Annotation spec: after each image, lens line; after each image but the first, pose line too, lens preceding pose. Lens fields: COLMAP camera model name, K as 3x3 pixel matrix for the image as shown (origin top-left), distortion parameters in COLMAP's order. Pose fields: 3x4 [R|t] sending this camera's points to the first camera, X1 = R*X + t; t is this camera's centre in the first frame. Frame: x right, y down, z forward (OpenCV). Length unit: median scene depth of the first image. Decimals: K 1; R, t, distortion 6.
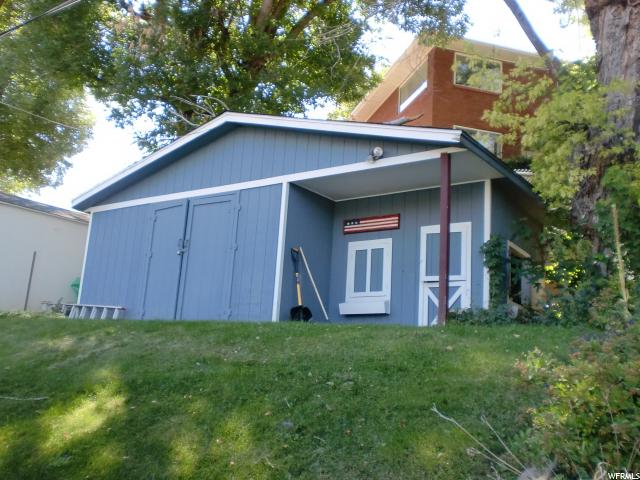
lens RADIAL K [[657.6, 0, 320.0], [0, 657.6, 240.0], [0, 0, 1]] dist [0.050296, -0.235029]
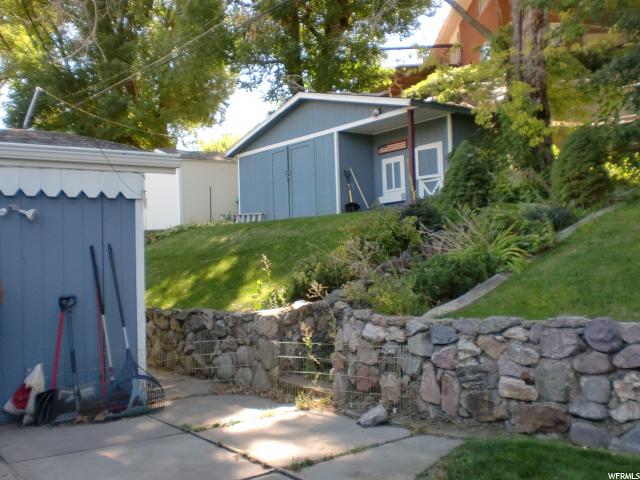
lens RADIAL K [[657.6, 0, 320.0], [0, 657.6, 240.0], [0, 0, 1]] dist [0.050296, -0.235029]
pose [[0.955035, -0.104203, -0.277578, 0.338850], [0.153808, 0.974503, 0.163362, -0.095267], [0.253478, -0.198710, 0.946712, -0.648258]]
